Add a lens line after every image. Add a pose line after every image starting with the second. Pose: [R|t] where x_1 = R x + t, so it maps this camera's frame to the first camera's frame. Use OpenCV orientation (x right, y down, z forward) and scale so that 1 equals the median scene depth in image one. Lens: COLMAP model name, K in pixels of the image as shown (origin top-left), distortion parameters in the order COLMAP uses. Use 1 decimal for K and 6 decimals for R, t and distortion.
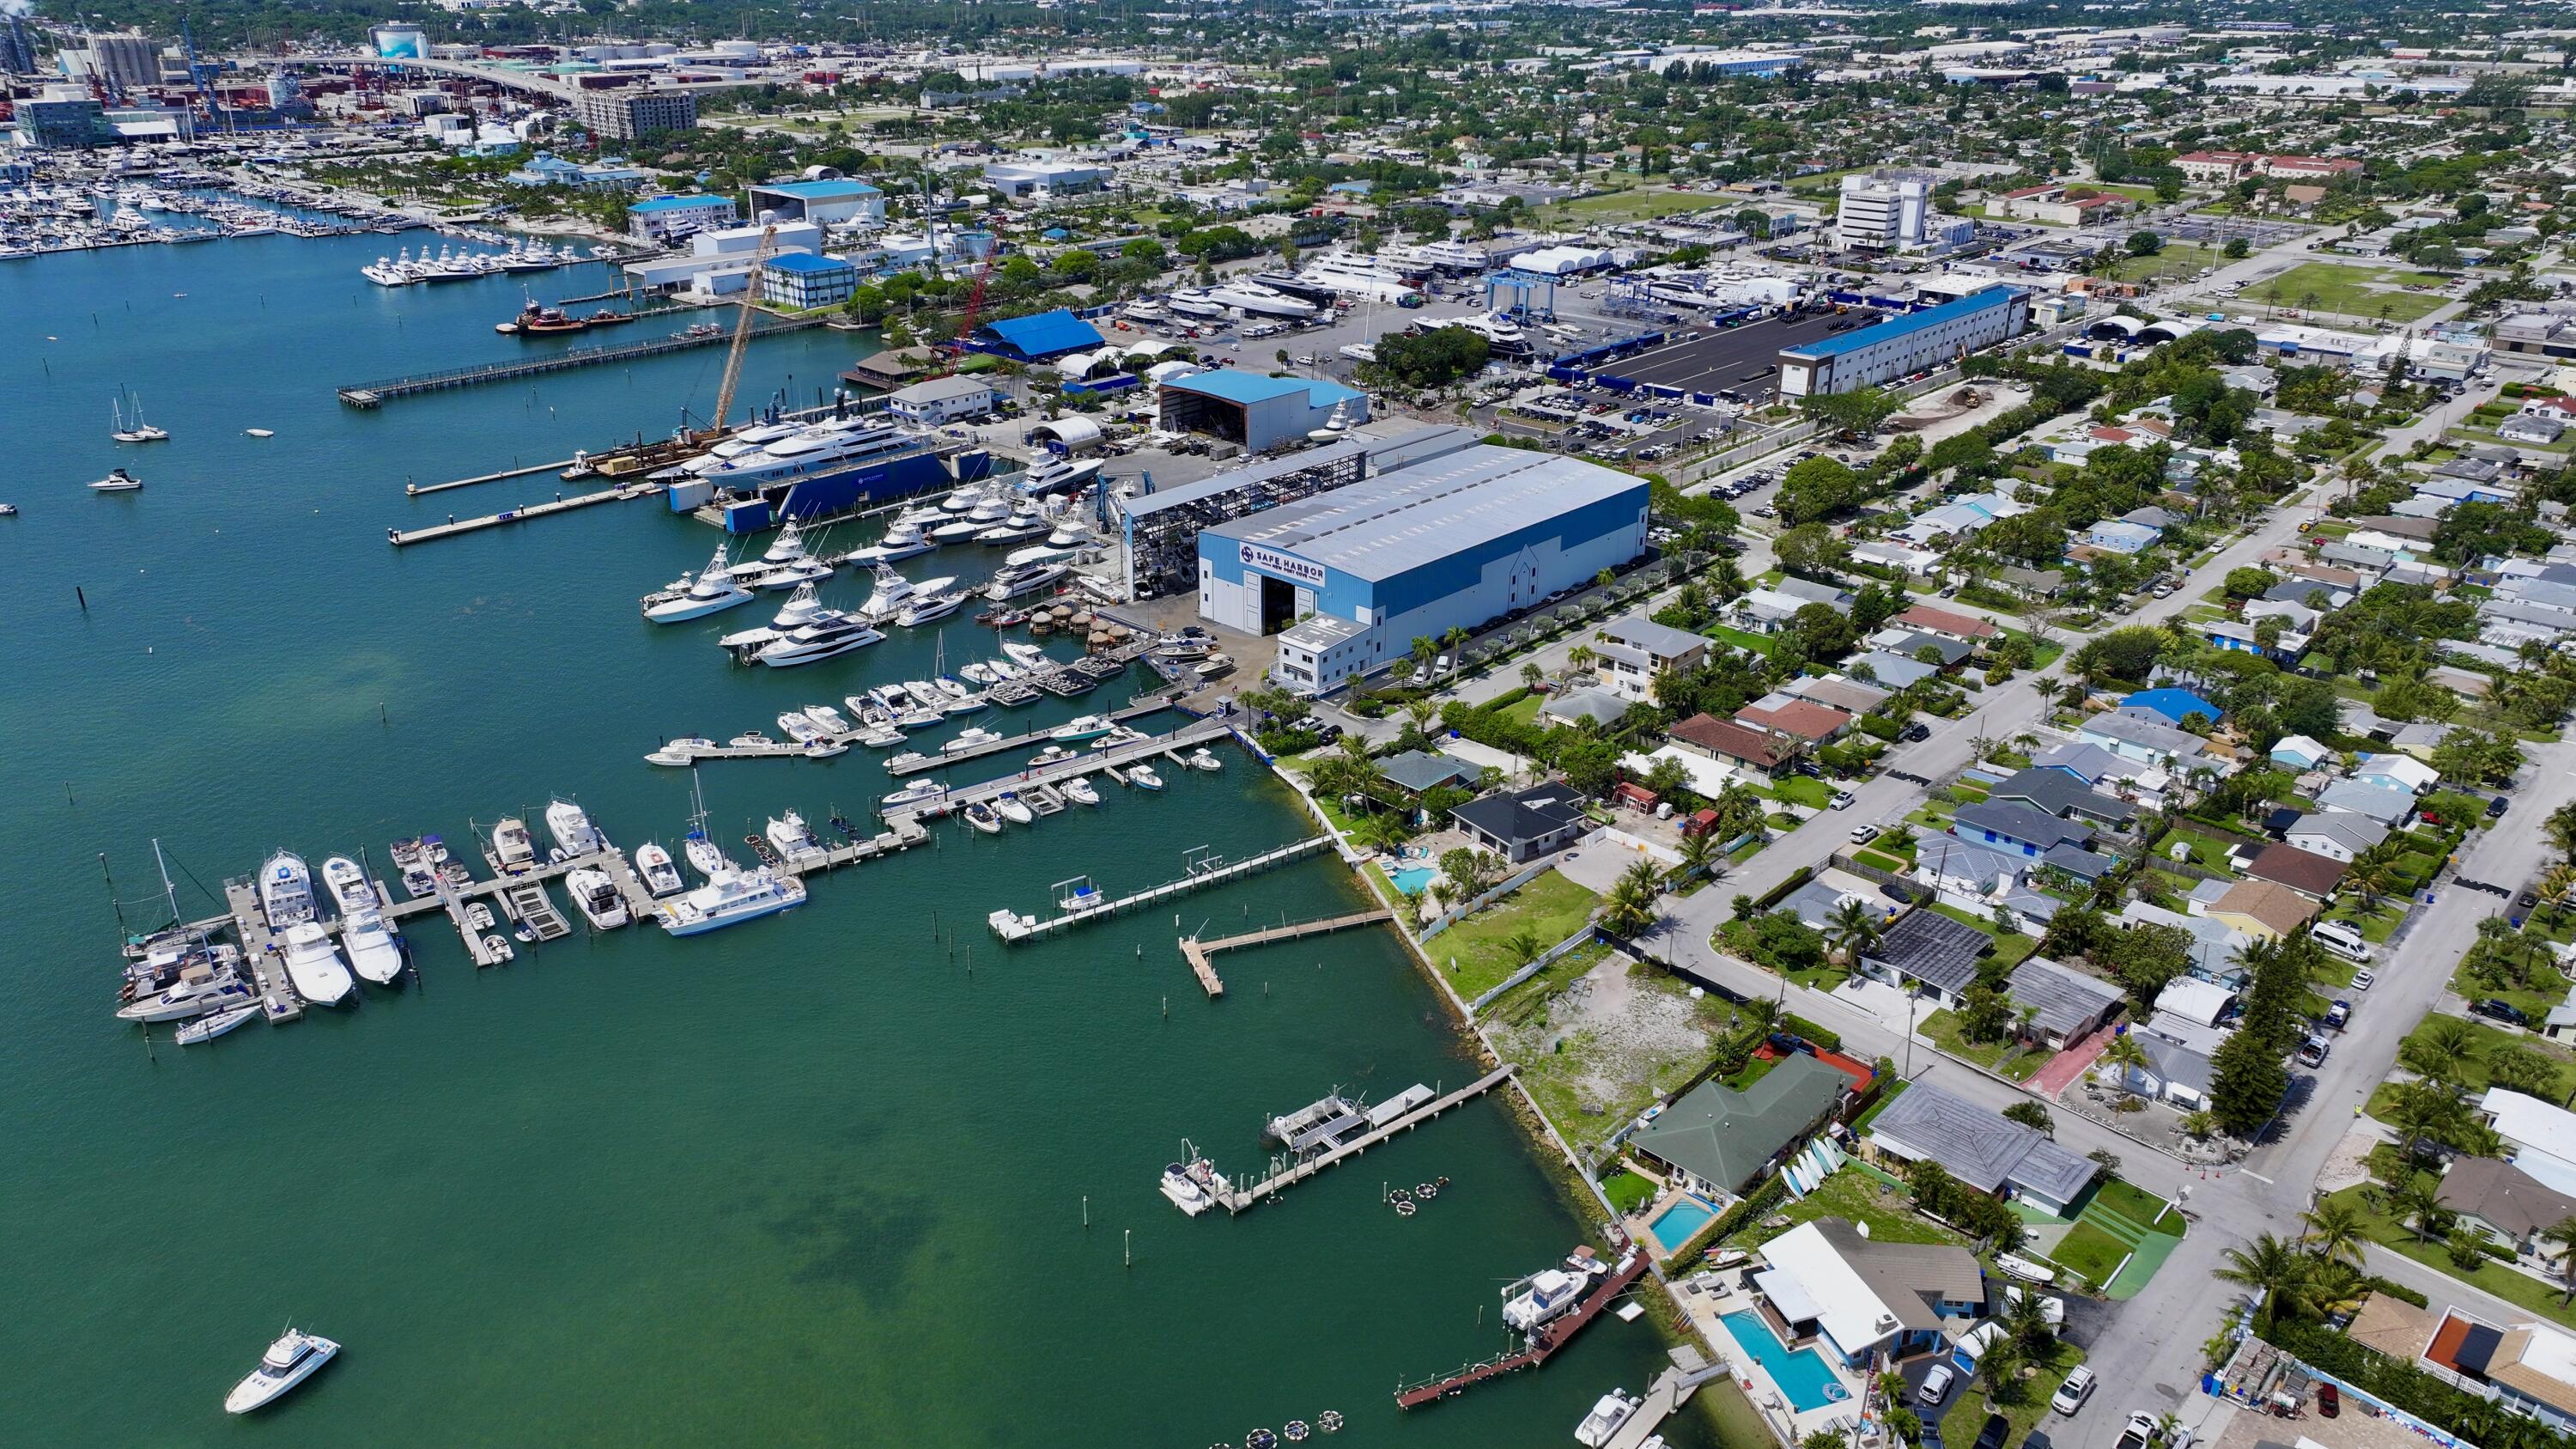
lens RADIAL K [[1807.3, 0, 1299.9], [0, 1807.3, 710.7], [0, 0, 1]] dist [0.007103, 0.008924]
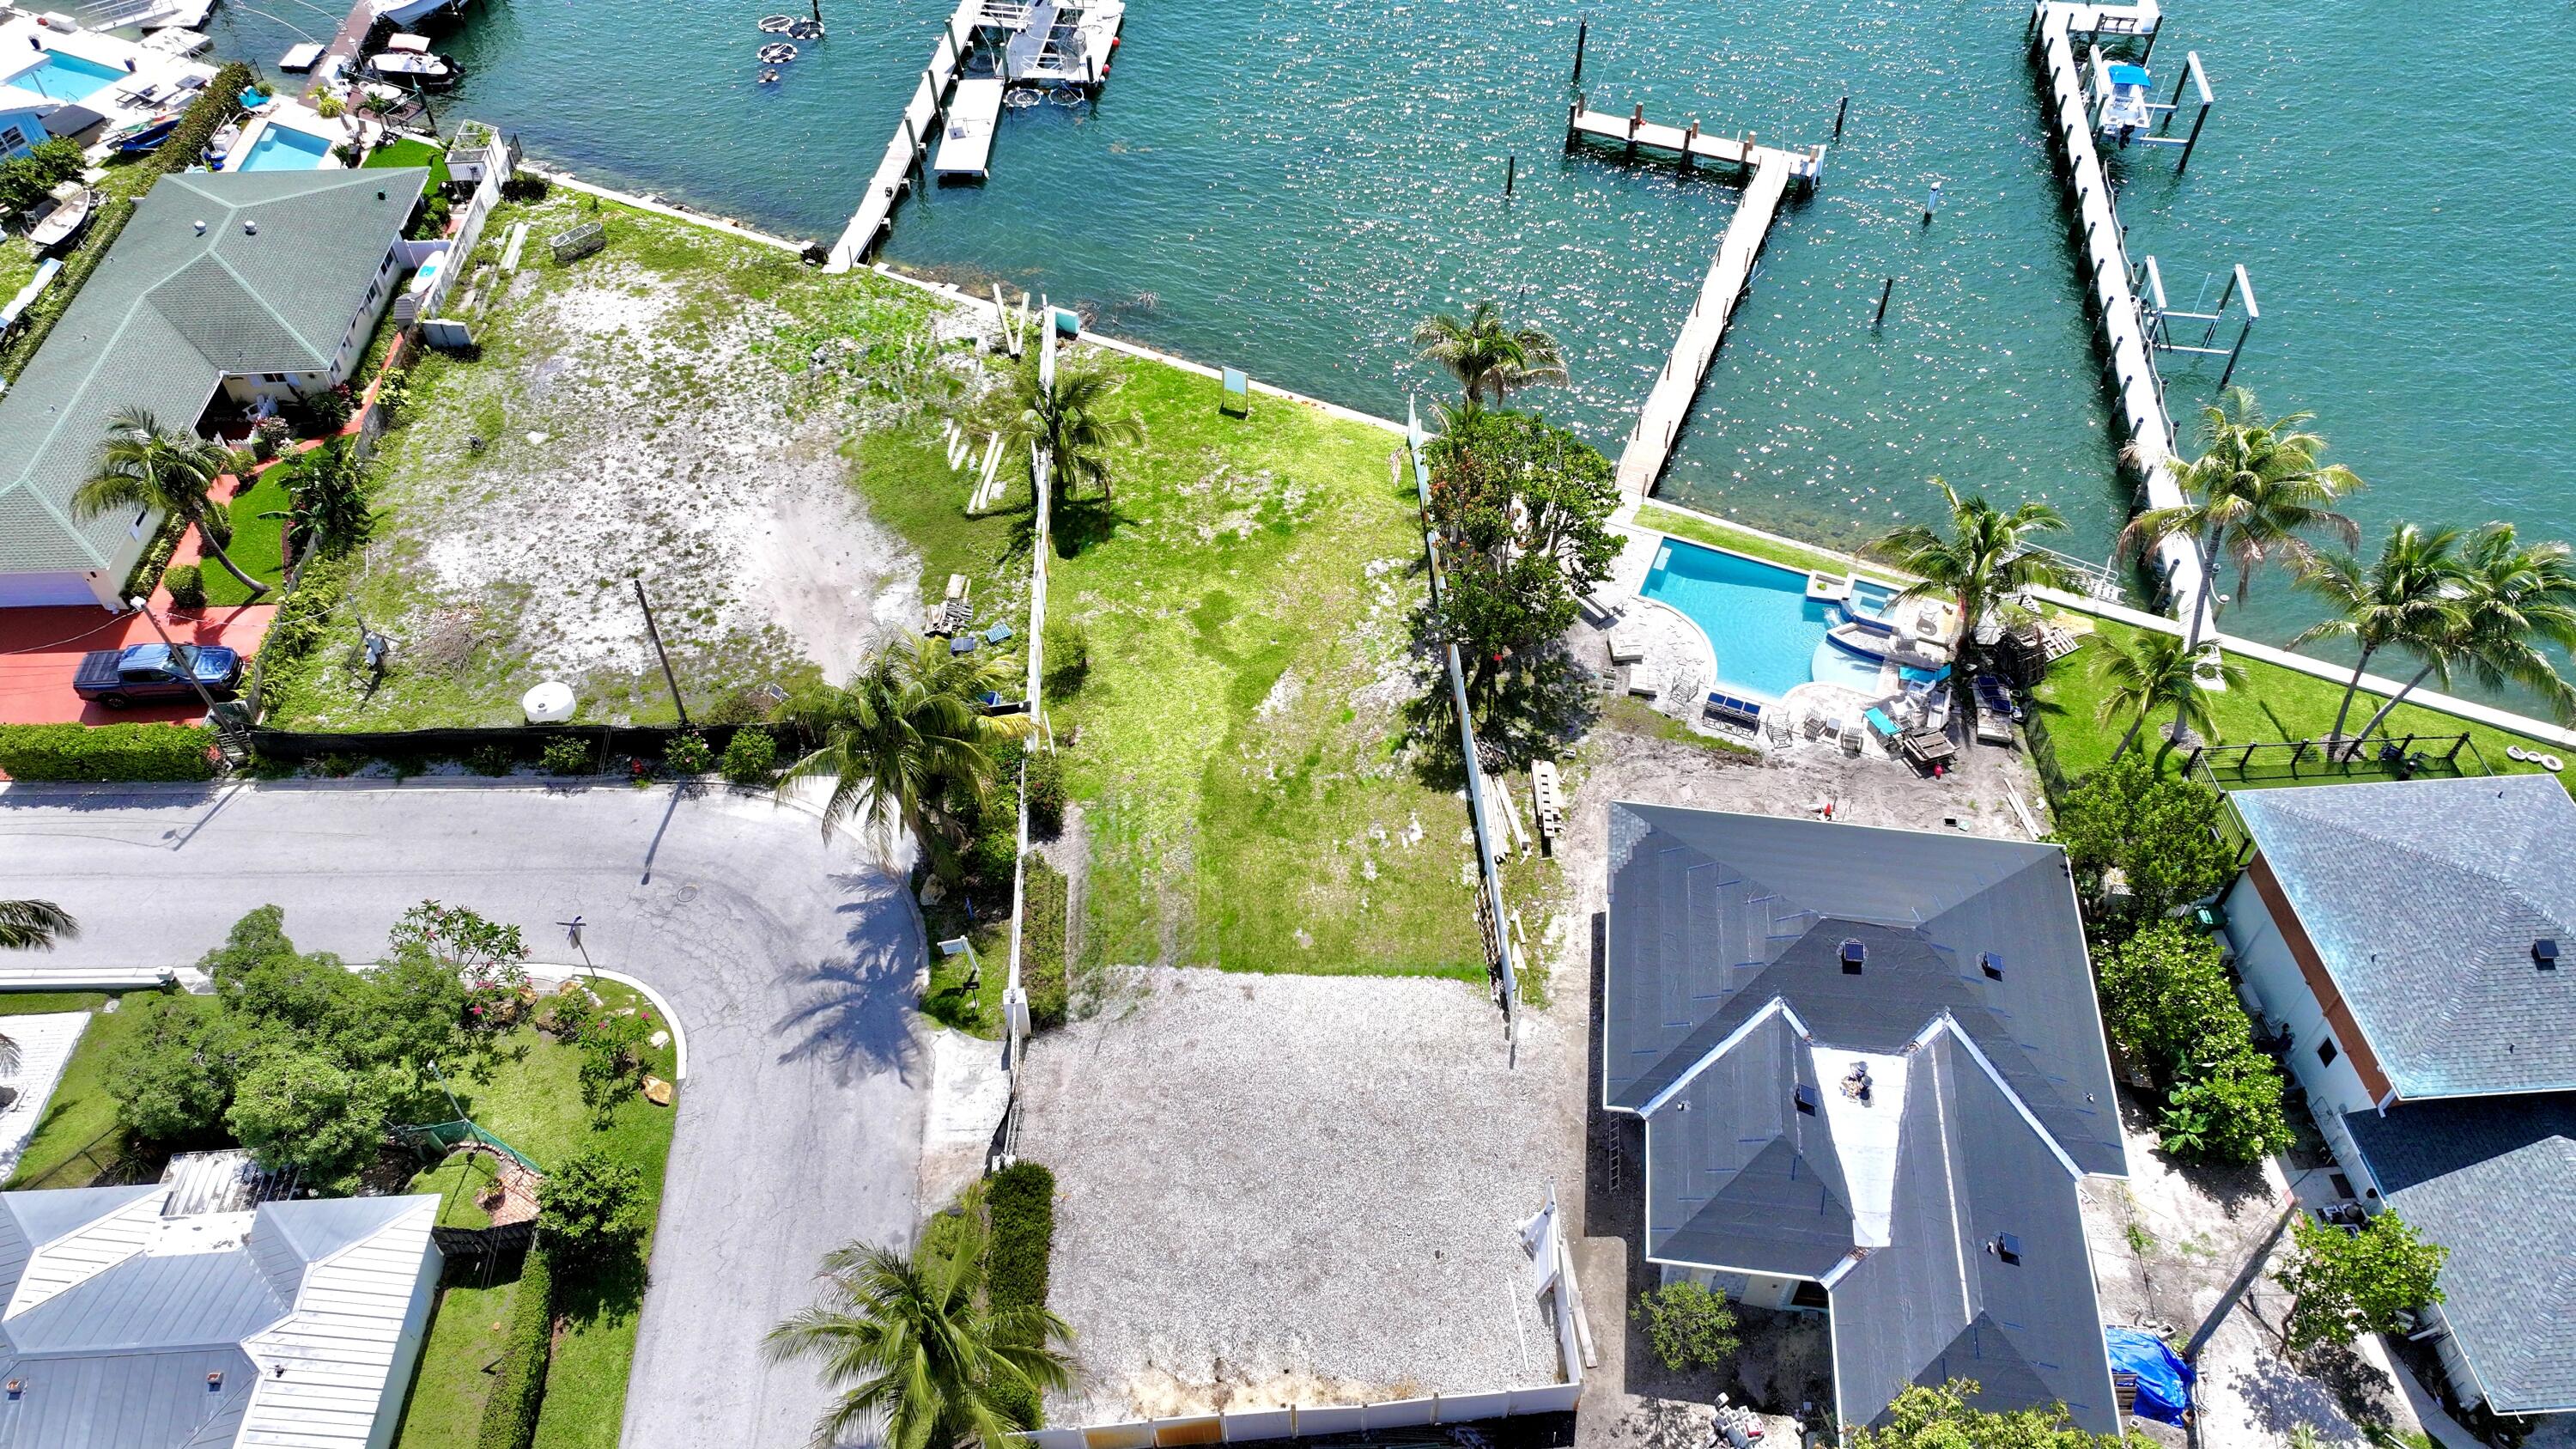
lens RADIAL K [[1814.1, 0, 1299.3], [0, 1814.1, 711.2], [0, 0, 1]] dist [0.005481, 0.002065]
pose [[-0.683080, 0.528215, -0.504371, 0.216856], [-0.290192, 0.437442, 0.851136, -0.096178], [0.670216, 0.727759, -0.145525, 0.855796]]
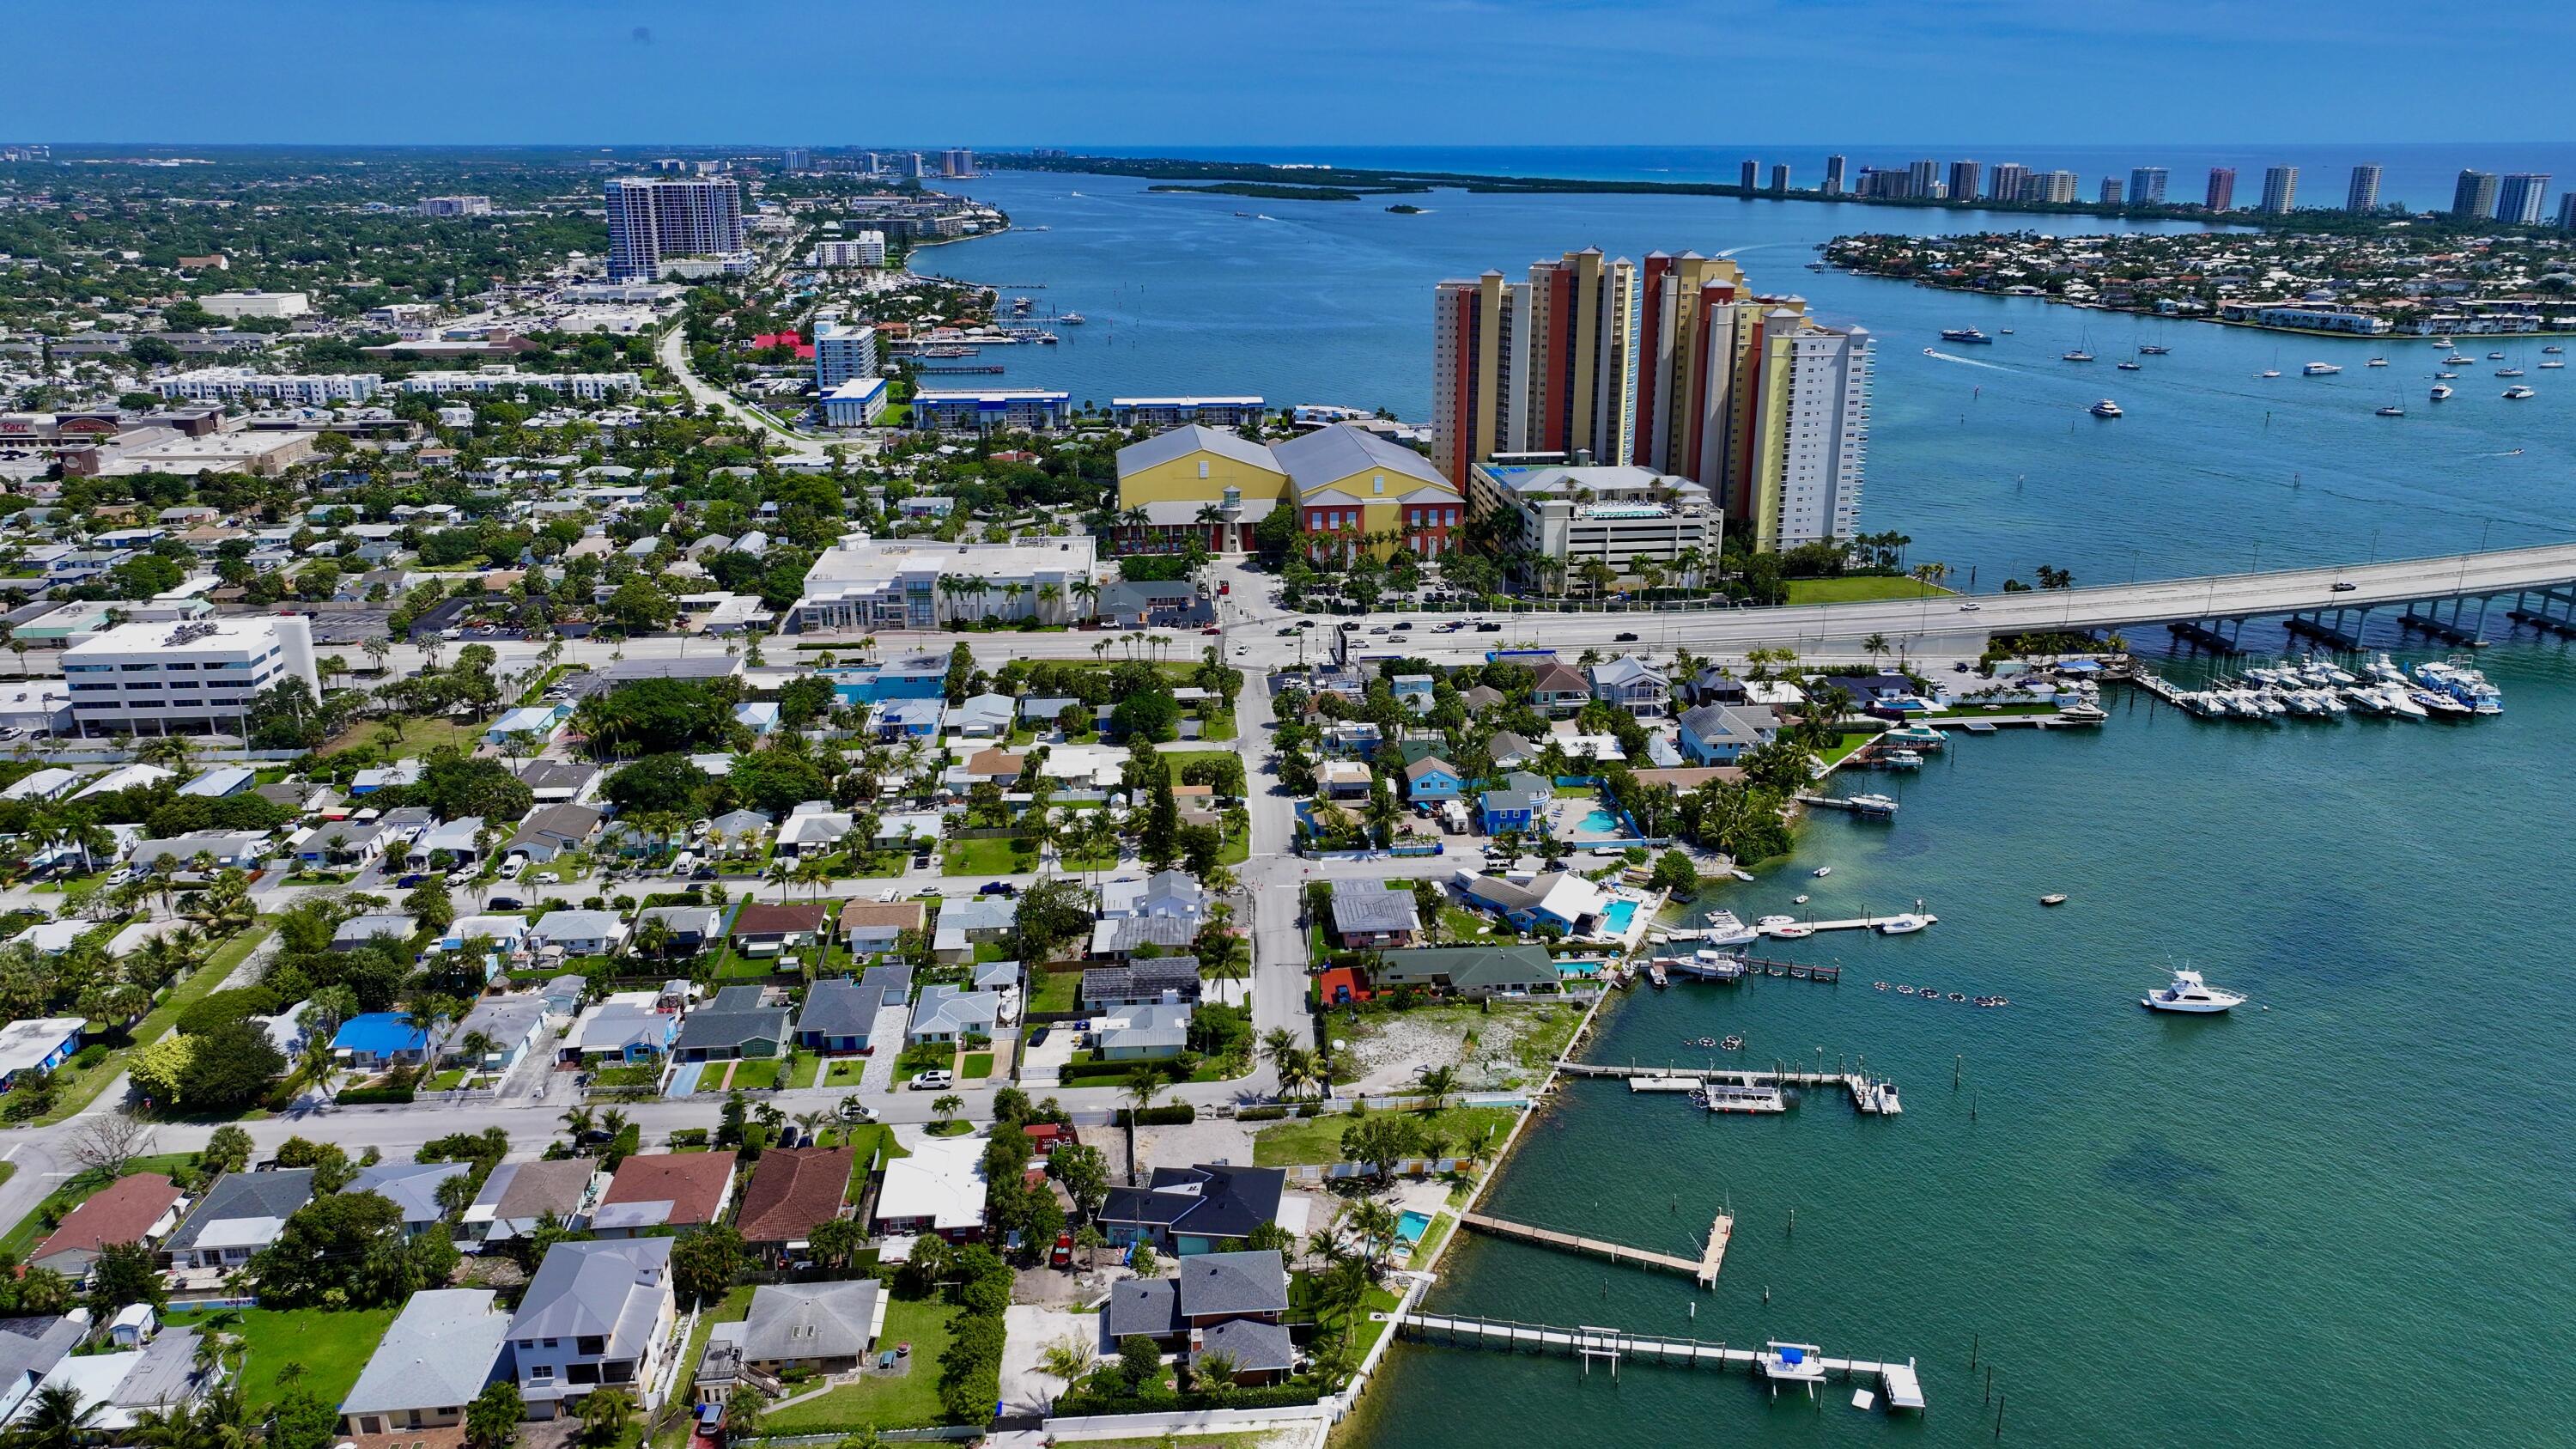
lens RADIAL K [[1814.1, 0, 1299.3], [0, 1814.1, 711.2], [0, 0, 1]] dist [0.005481, 0.002065]
pose [[-0.747504, -0.206919, 0.631207, -0.318629], [0.255138, 0.787918, 0.560437, -0.479454], [-0.613305, 0.579974, -0.536179, 1.134068]]
